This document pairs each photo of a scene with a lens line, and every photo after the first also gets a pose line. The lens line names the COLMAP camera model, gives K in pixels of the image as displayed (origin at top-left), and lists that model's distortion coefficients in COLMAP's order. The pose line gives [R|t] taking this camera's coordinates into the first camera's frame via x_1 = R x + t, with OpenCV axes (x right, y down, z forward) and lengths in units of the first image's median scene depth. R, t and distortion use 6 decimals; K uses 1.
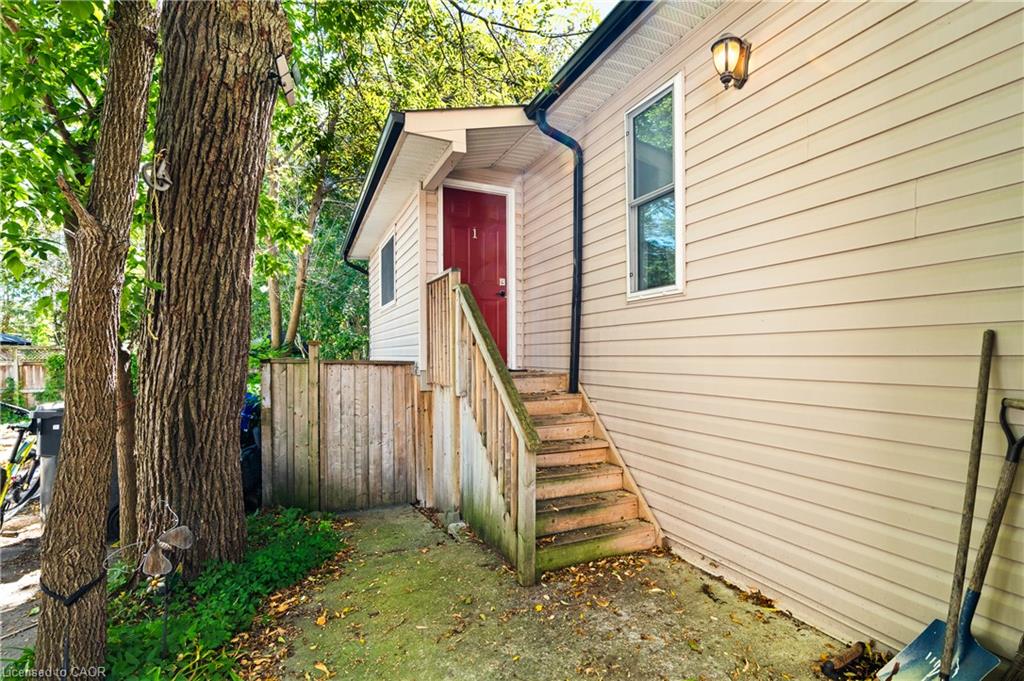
lens RADIAL K [[478.9, 0, 512.7], [0, 478.9, 360.3], [0, 0, 1]] dist [-0.022443, -0.000112]
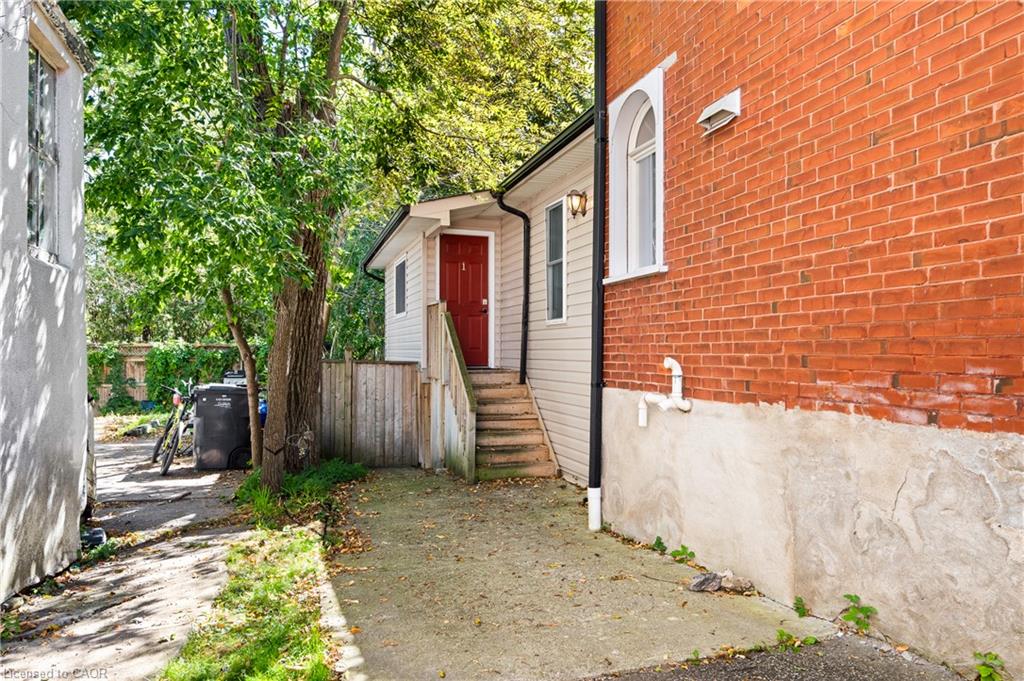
lens RADIAL K [[692.7, 0, 511.0], [0, 692.7, 341.2], [0, 0, 1]] dist [-0.001500, 0.001509]
pose [[0.994468, 0.004043, -0.104960, 0.288110], [-0.006613, 0.999686, -0.024153, -0.010937], [0.104829, 0.024713, 0.994183, -1.021205]]
